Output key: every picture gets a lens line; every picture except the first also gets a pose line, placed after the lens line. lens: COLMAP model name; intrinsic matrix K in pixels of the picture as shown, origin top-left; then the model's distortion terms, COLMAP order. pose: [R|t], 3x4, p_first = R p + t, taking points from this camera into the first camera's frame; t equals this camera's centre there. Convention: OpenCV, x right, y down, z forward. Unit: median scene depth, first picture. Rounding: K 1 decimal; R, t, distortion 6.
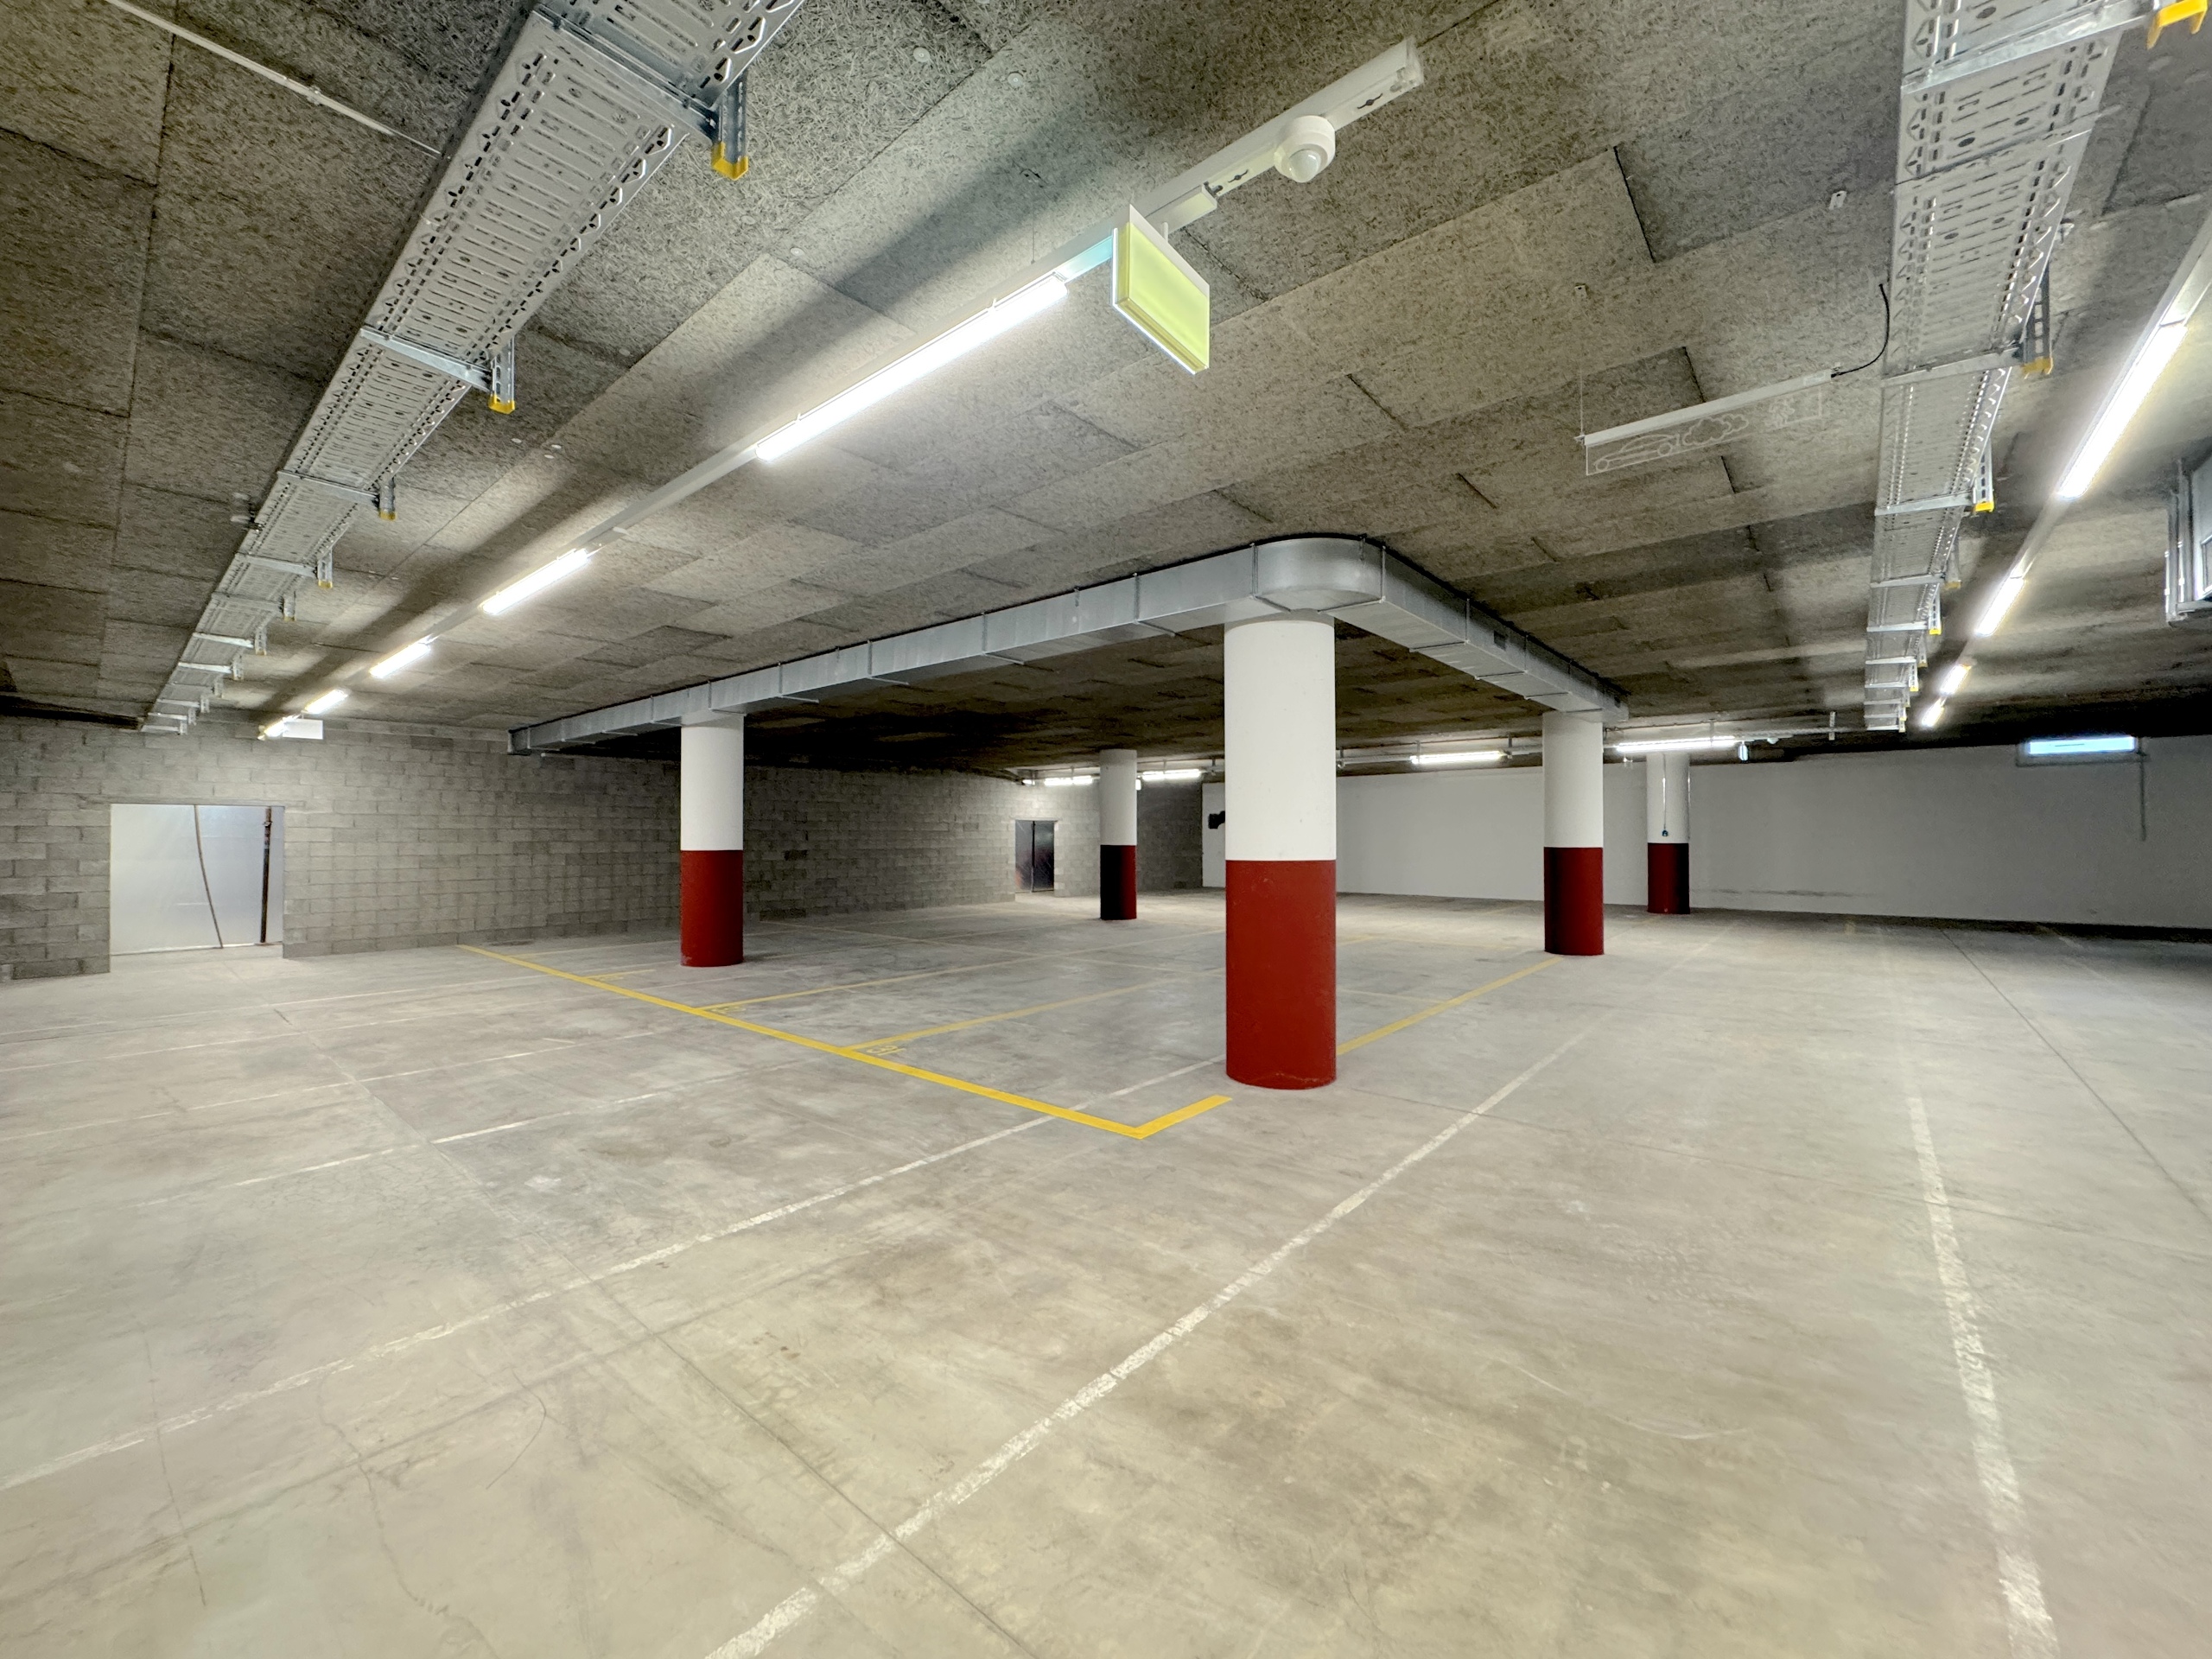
lens RADIAL K [[881.2, 0, 1102.0], [0, 881.2, 828.3], [0, 0, 1]] dist [-0.000734, -0.000298]
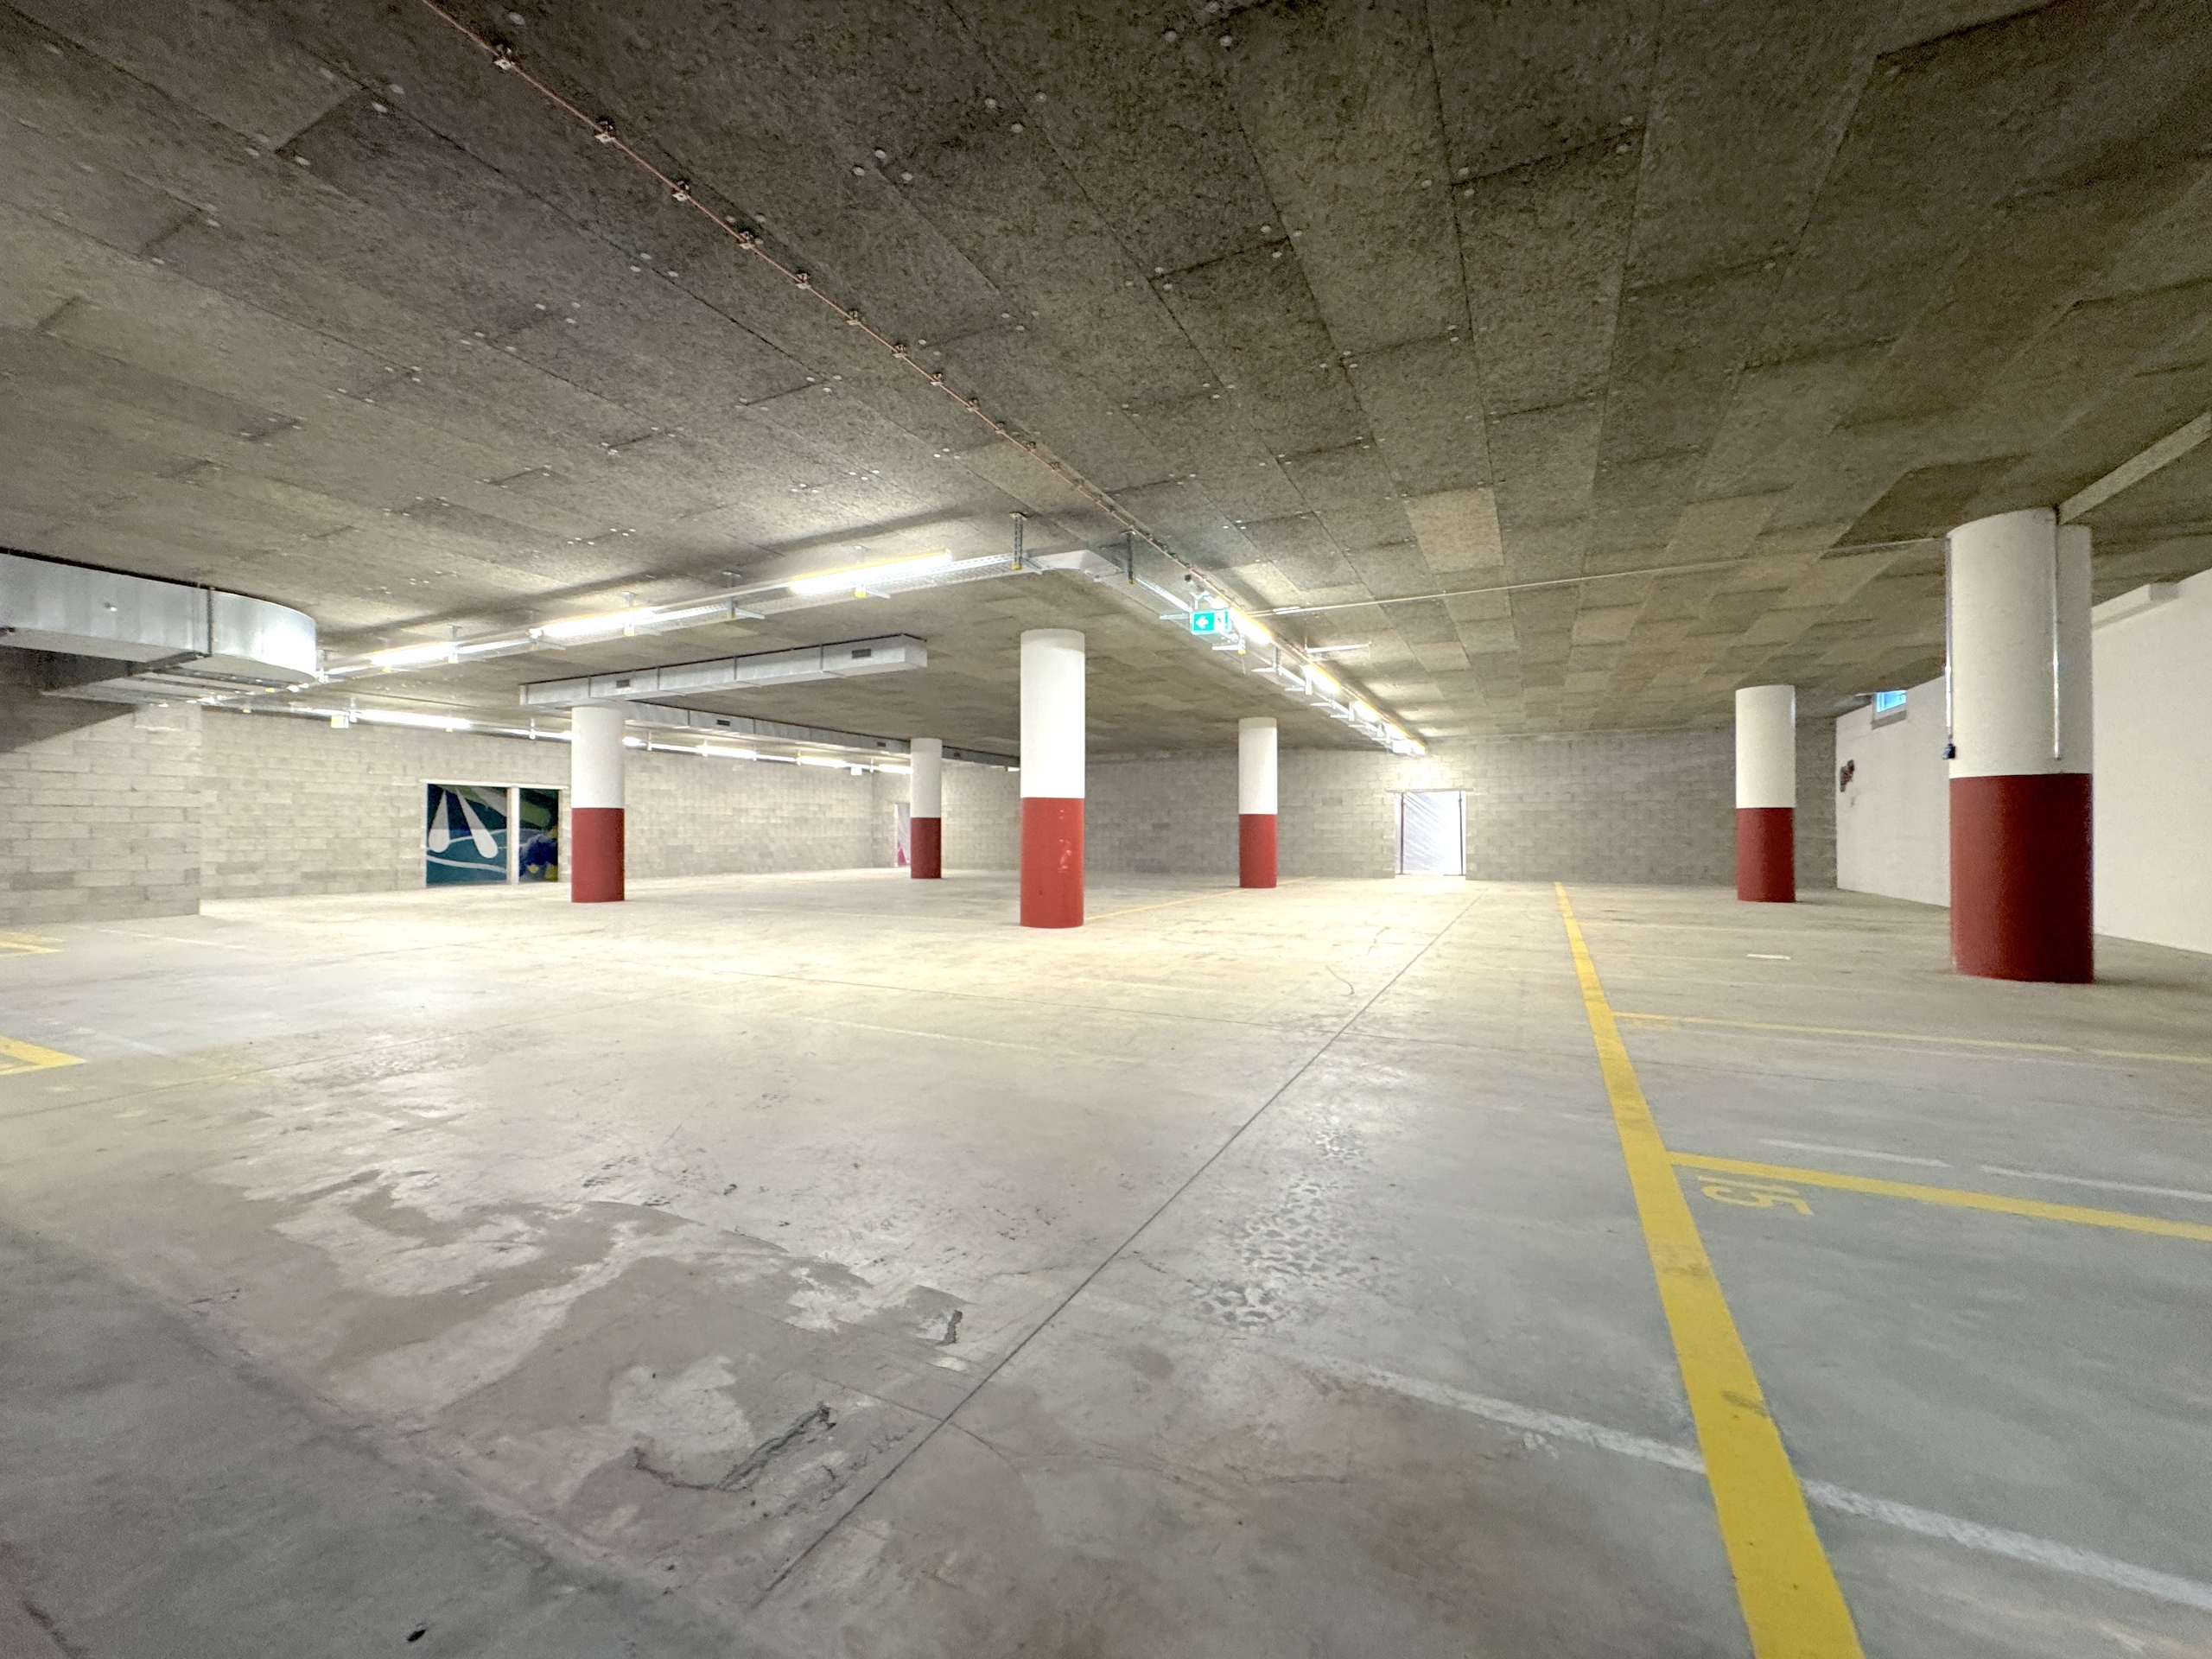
lens RADIAL K [[879.7, 0, 1106.0], [0, 879.7, 829.5], [0, 0, 1]] dist [-0.002282, -0.000108]
pose [[0.249099, -0.004554, -0.968467, 1.248294], [0.009167, 0.999955, -0.002344, 0.049399], [0.968435, -0.008294, 0.249130, 0.771707]]
